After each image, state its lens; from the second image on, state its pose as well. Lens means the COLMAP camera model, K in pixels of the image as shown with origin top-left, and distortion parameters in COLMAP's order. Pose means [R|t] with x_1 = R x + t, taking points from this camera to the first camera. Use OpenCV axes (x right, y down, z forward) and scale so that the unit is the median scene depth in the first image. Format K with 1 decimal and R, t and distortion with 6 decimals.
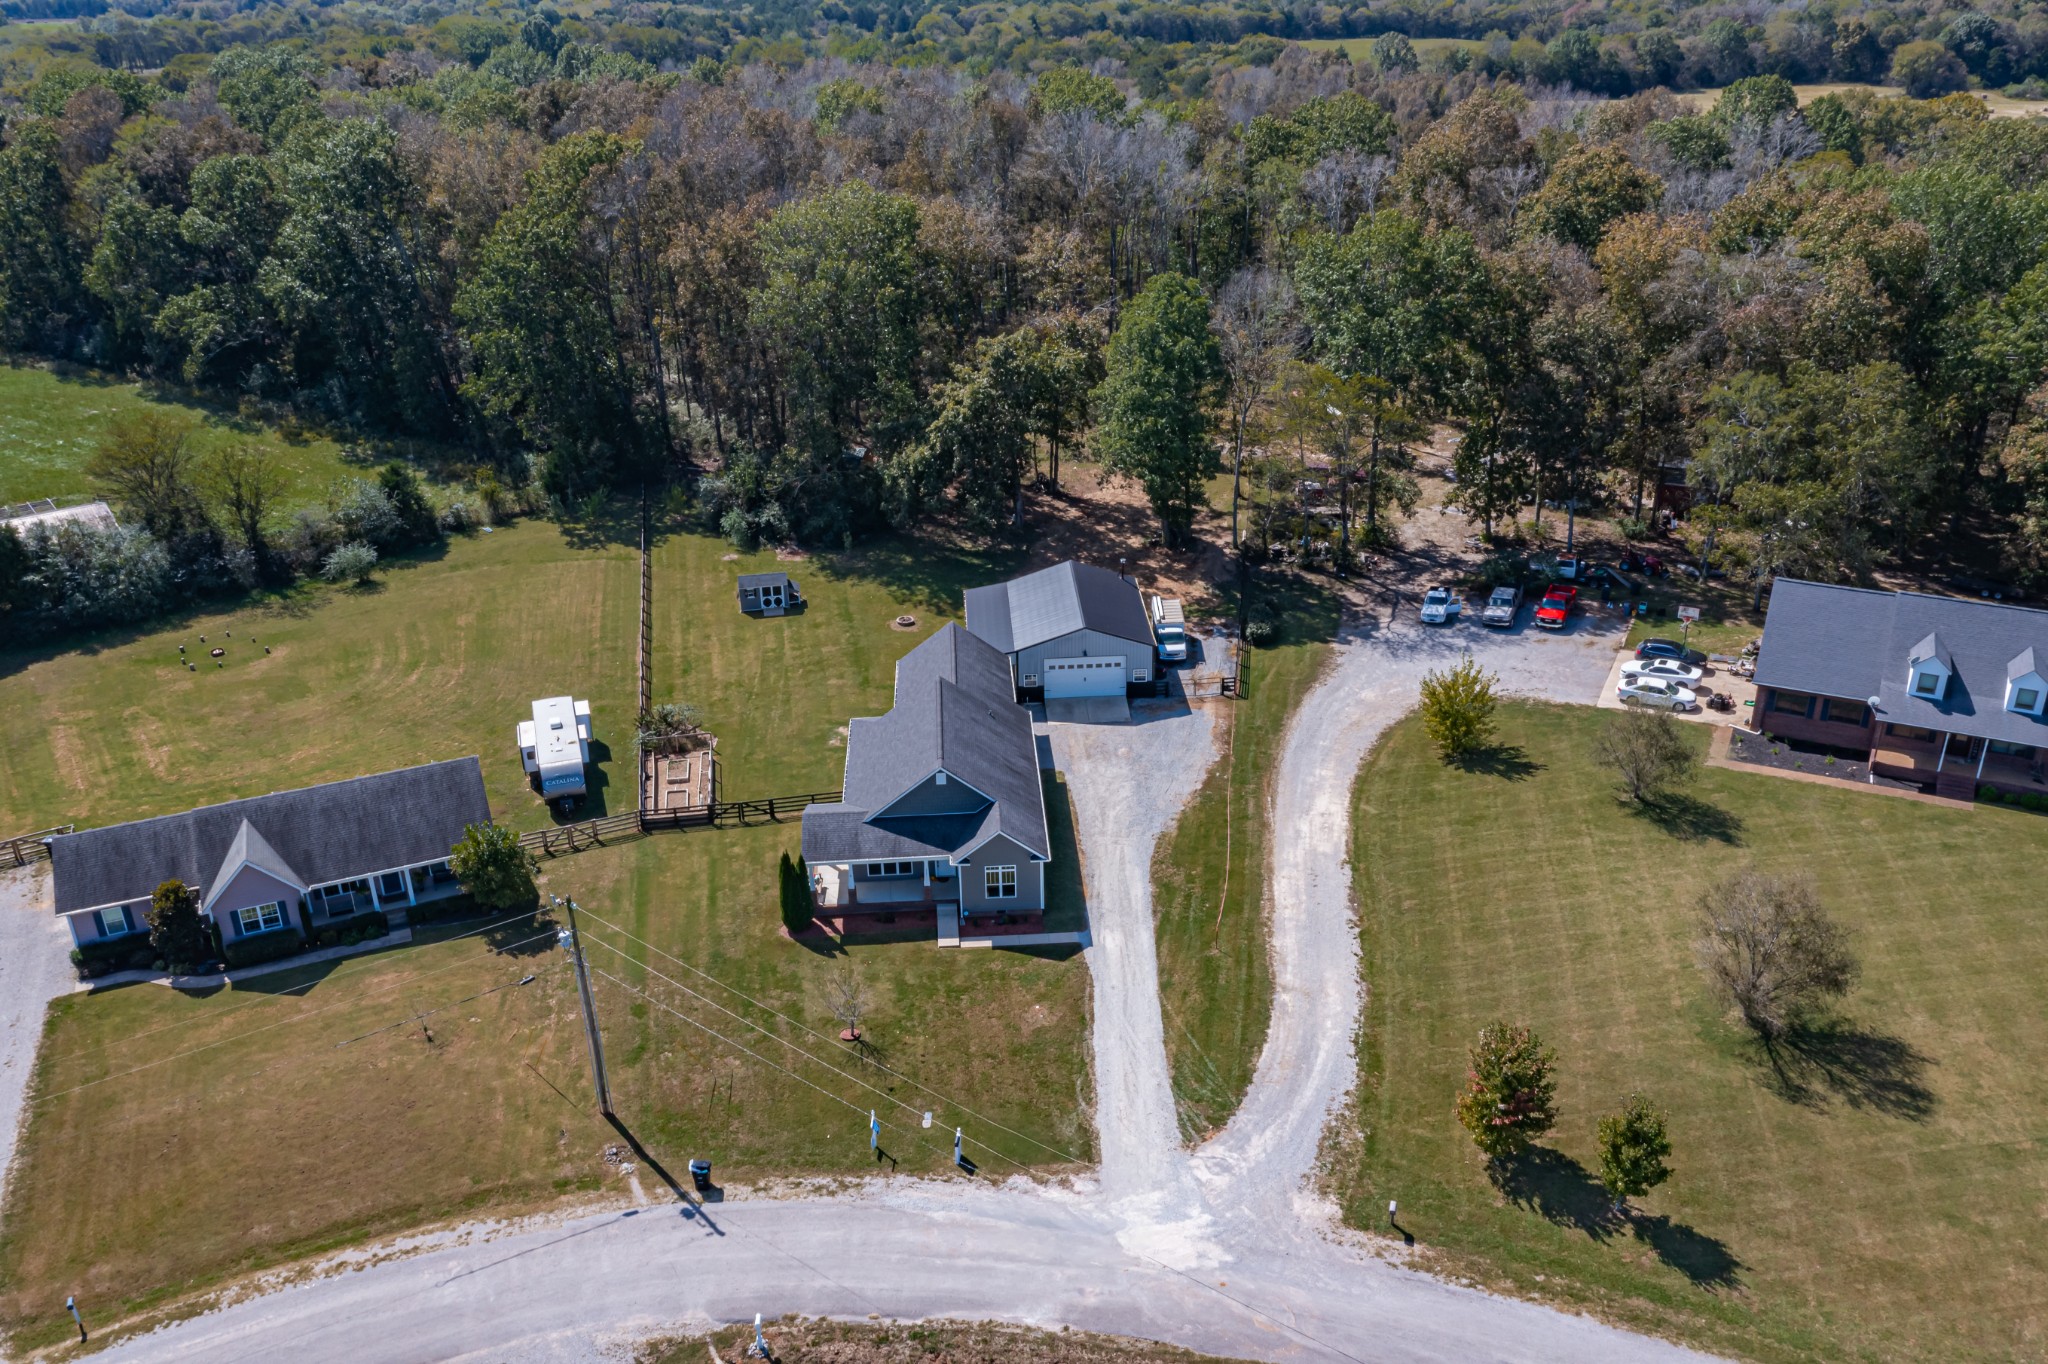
lens RADIAL K [[1592.2, 0, 1023.1], [0, 1592.2, 681.4], [0, 0, 1]] dist [0.018896, -0.007711]
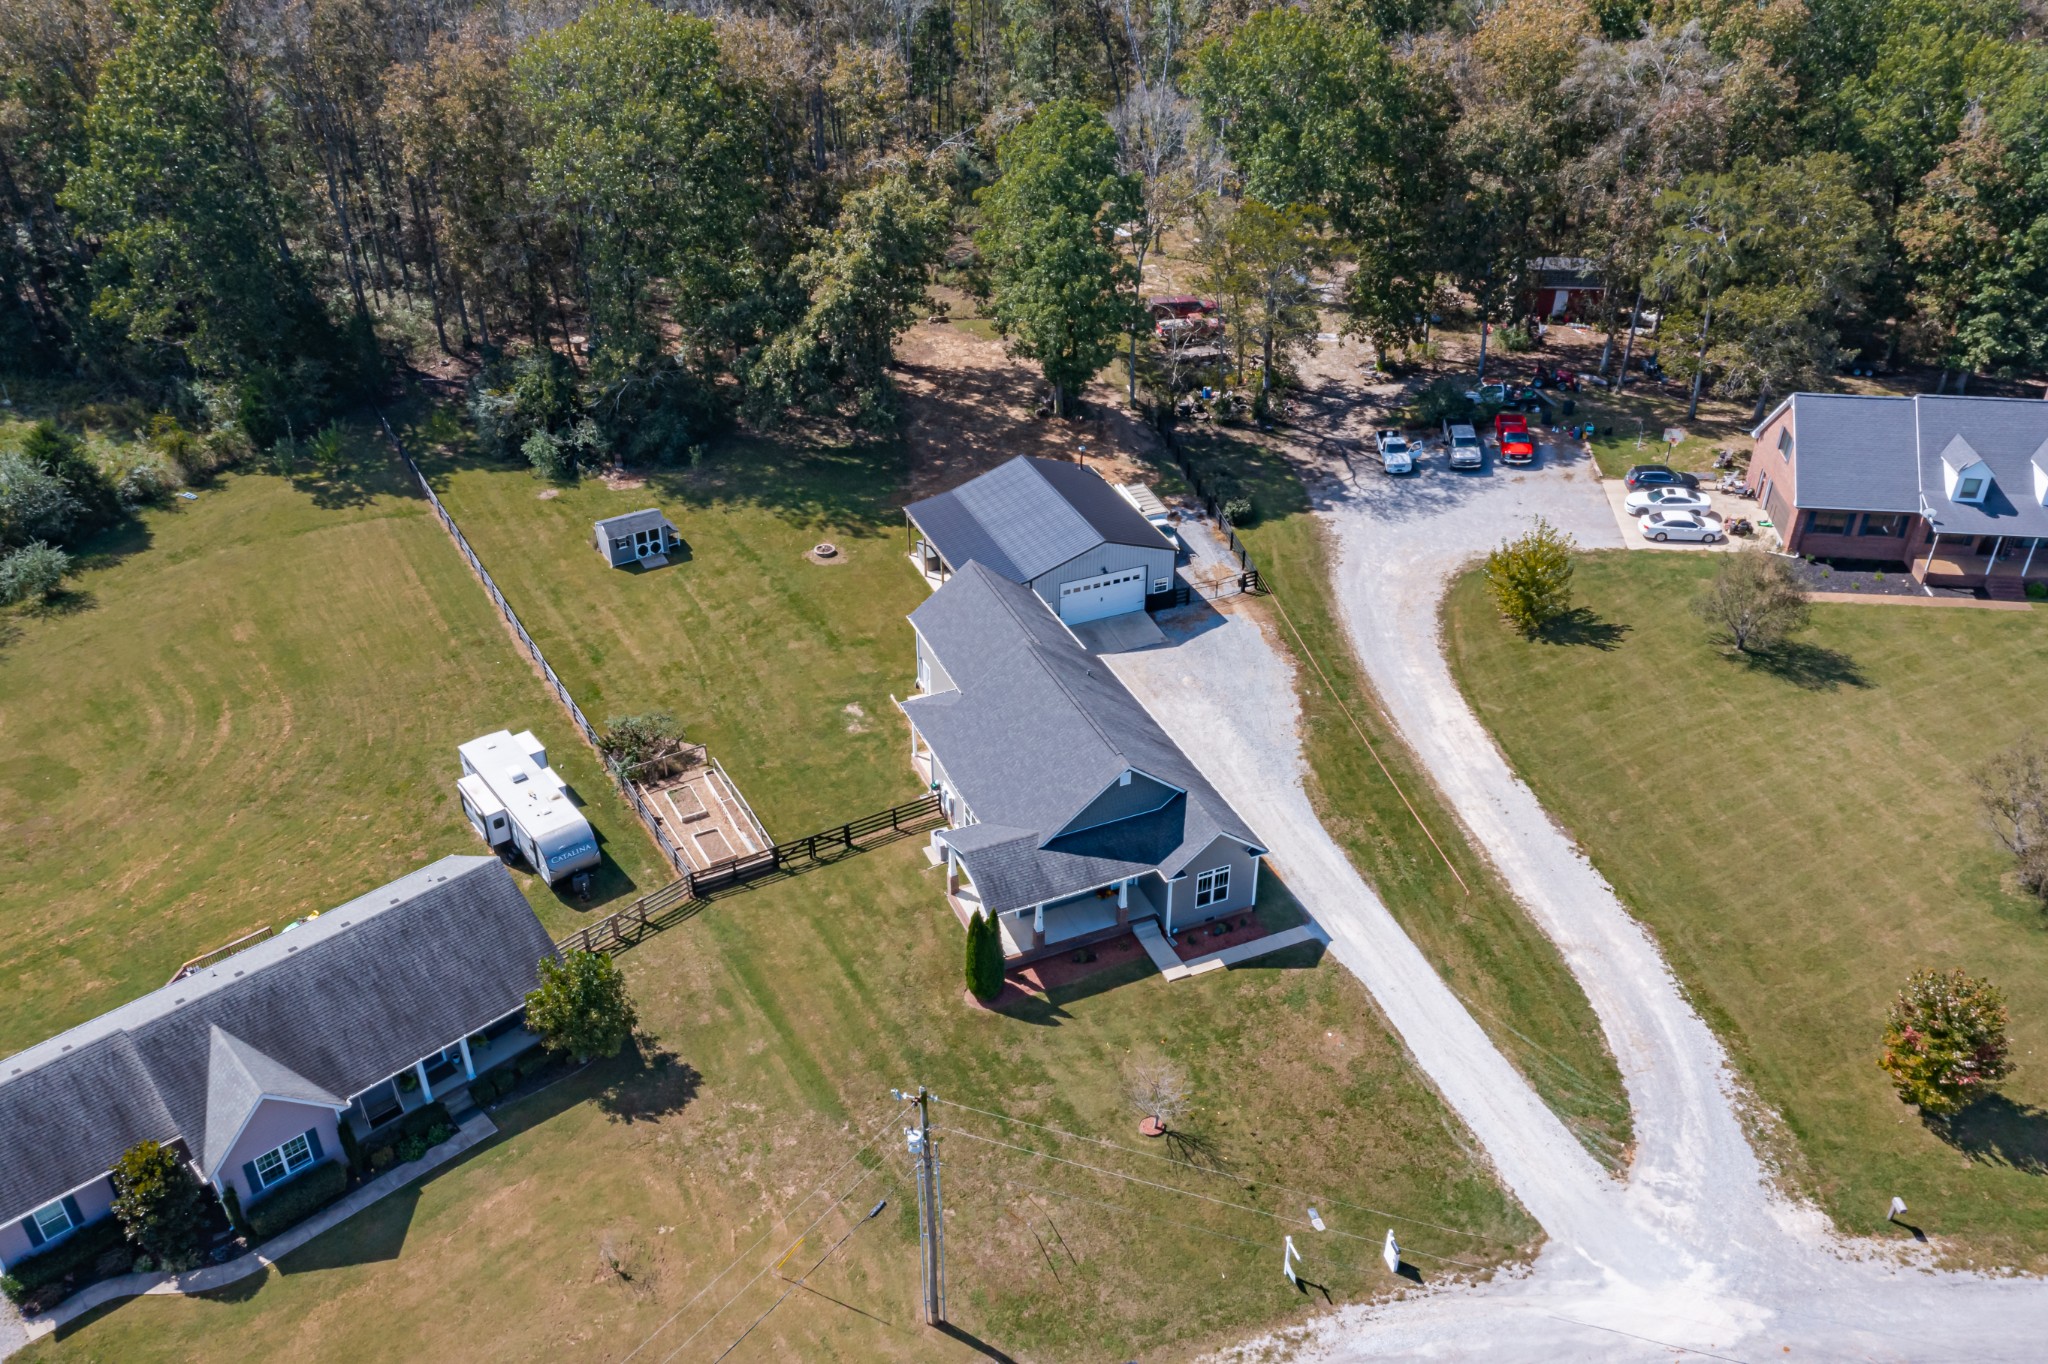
lens RADIAL K [[1592.2, 0, 1018.3], [0, 1592.2, 675.7], [0, 0, 1]] dist [0.018896, -0.007711]
pose [[0.941742, -0.168131, 0.291298, -0.295424], [0.130666, 0.980950, 0.143750, -0.102347], [-0.309917, -0.097312, 0.945770, 0.222687]]
